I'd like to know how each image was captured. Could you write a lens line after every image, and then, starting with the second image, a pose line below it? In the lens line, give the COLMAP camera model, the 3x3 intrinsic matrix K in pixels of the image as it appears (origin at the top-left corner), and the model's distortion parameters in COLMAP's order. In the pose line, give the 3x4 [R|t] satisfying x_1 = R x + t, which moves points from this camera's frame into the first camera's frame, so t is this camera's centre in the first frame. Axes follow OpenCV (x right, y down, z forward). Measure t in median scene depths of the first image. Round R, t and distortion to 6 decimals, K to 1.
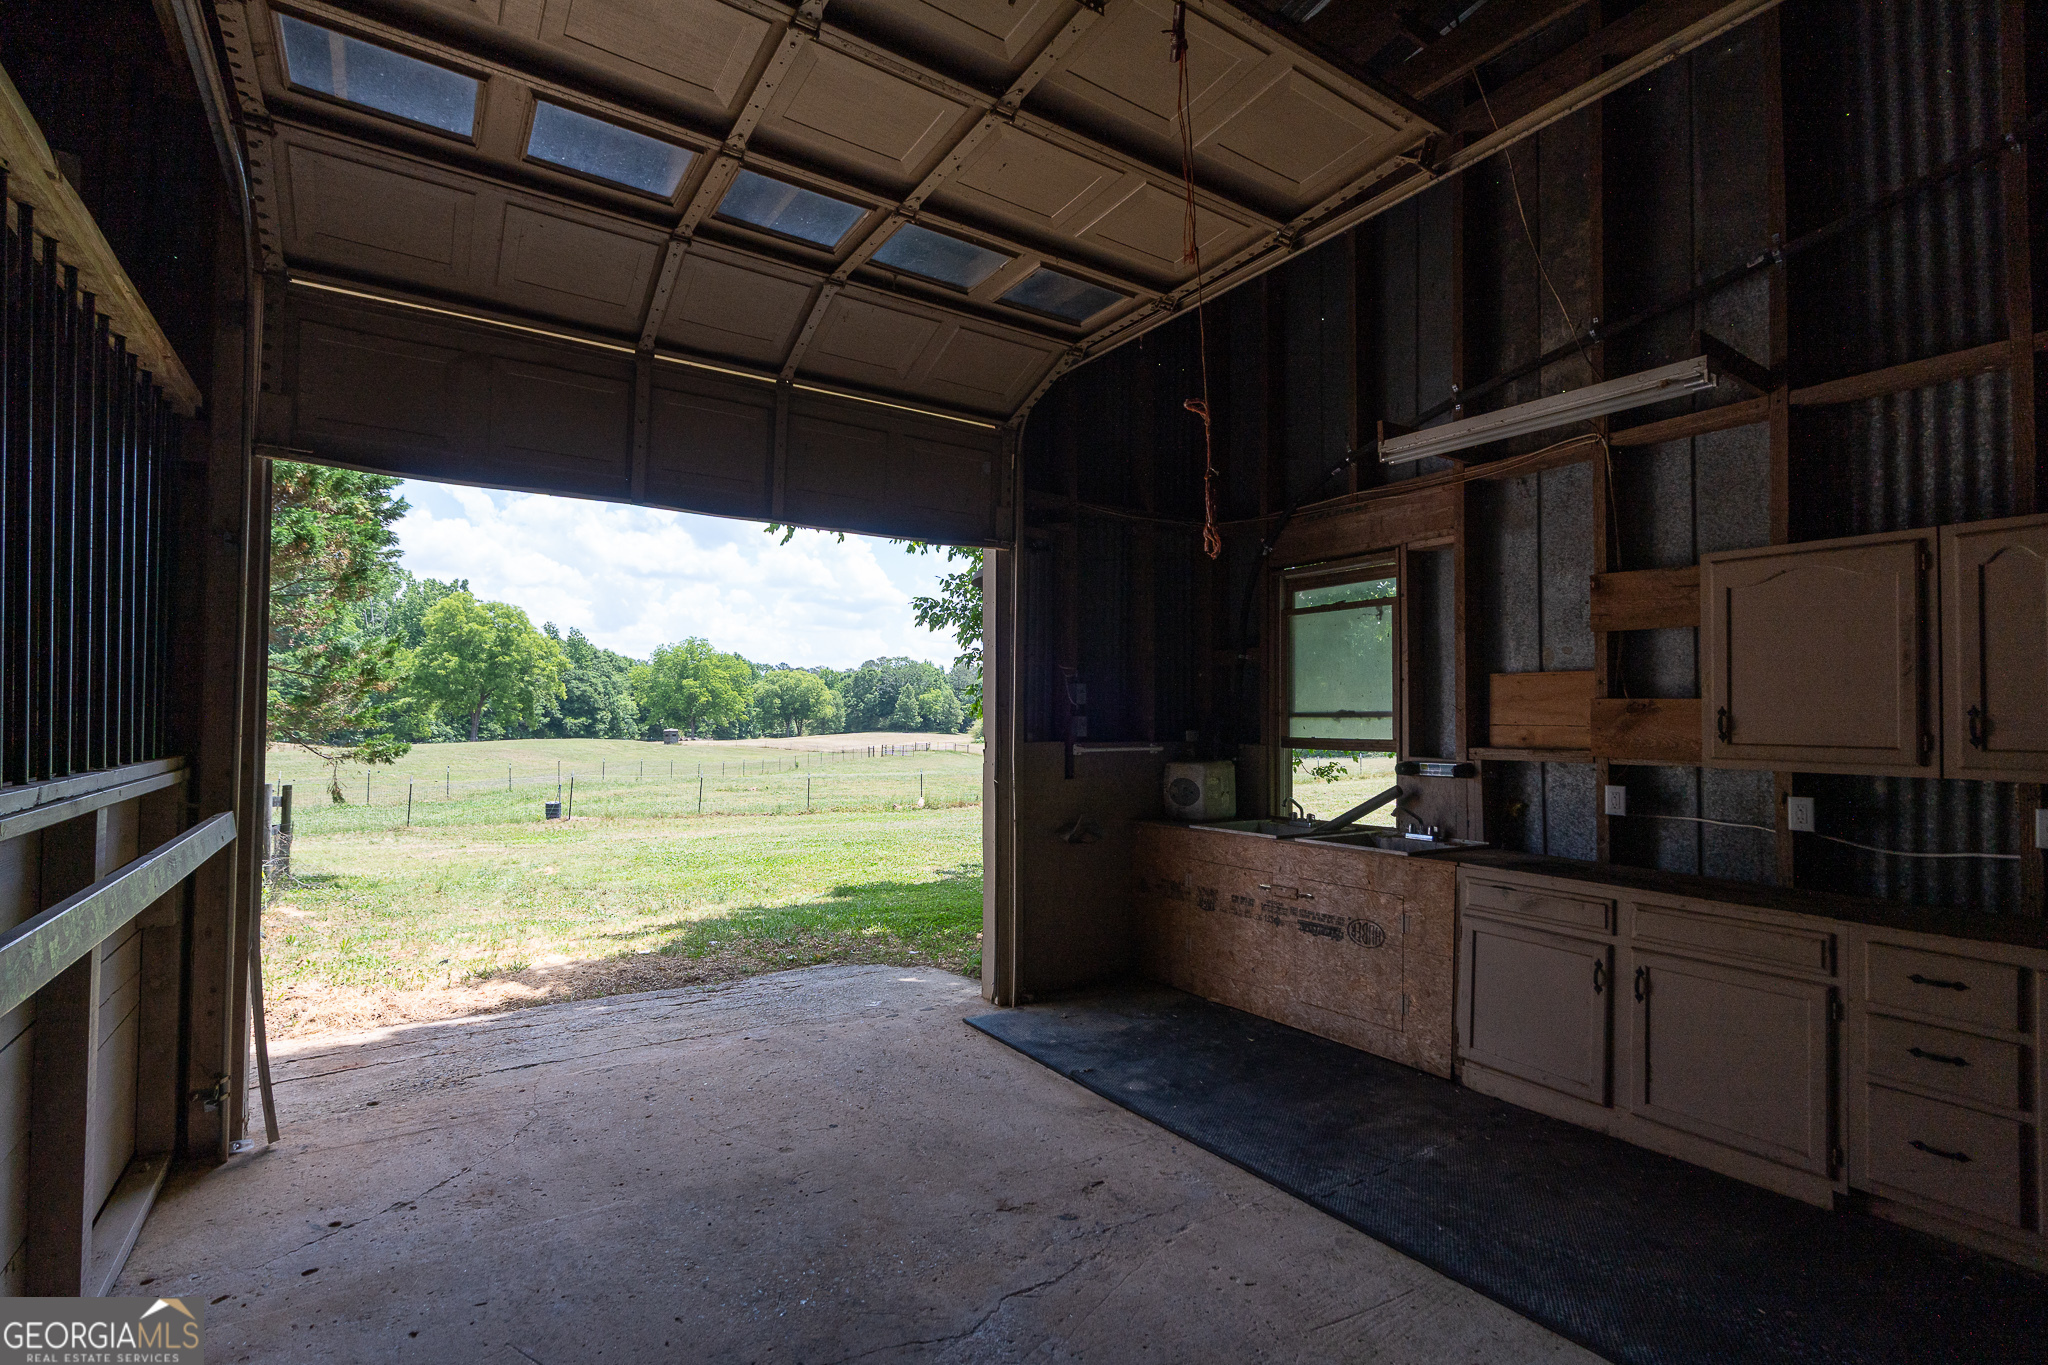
lens RADIAL K [[928.5, 0, 1018.0], [0, 928.5, 693.7], [0, 0, 1]] dist [-0.004822, 0.000334]
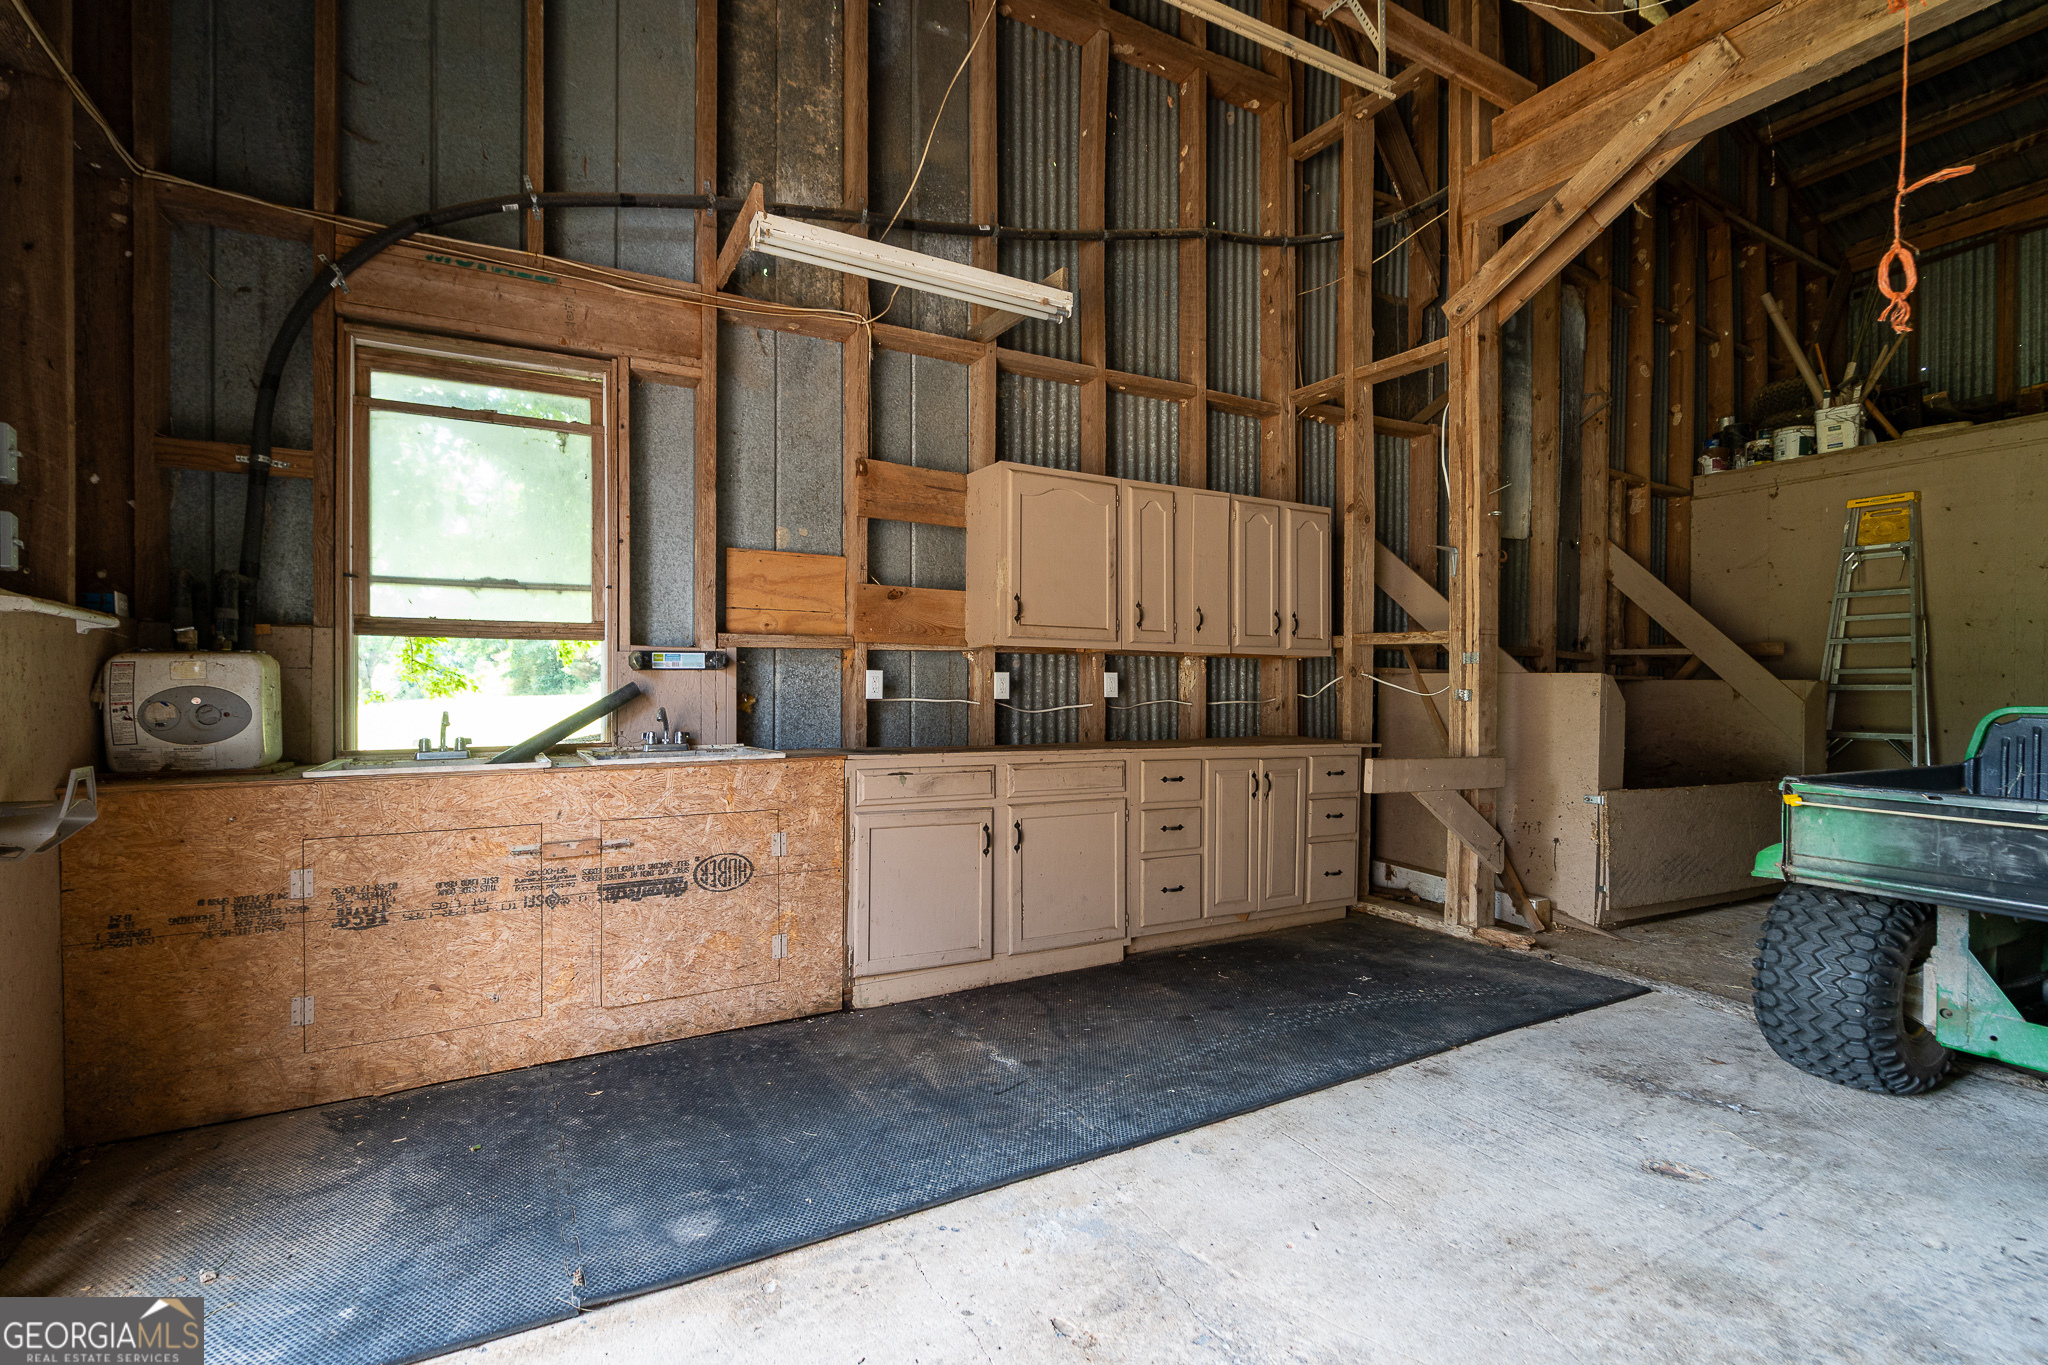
lens RADIAL K [[928.5, 0, 1019.0], [0, 928.5, 690.1], [0, 0, 1]] dist [-0.004822, 0.000334]
pose [[0.083307, -0.009580, 0.996478, -0.350513], [-0.030054, 0.999475, 0.012121, 0.100858], [-0.996071, -0.030958, 0.082975, 0.732890]]
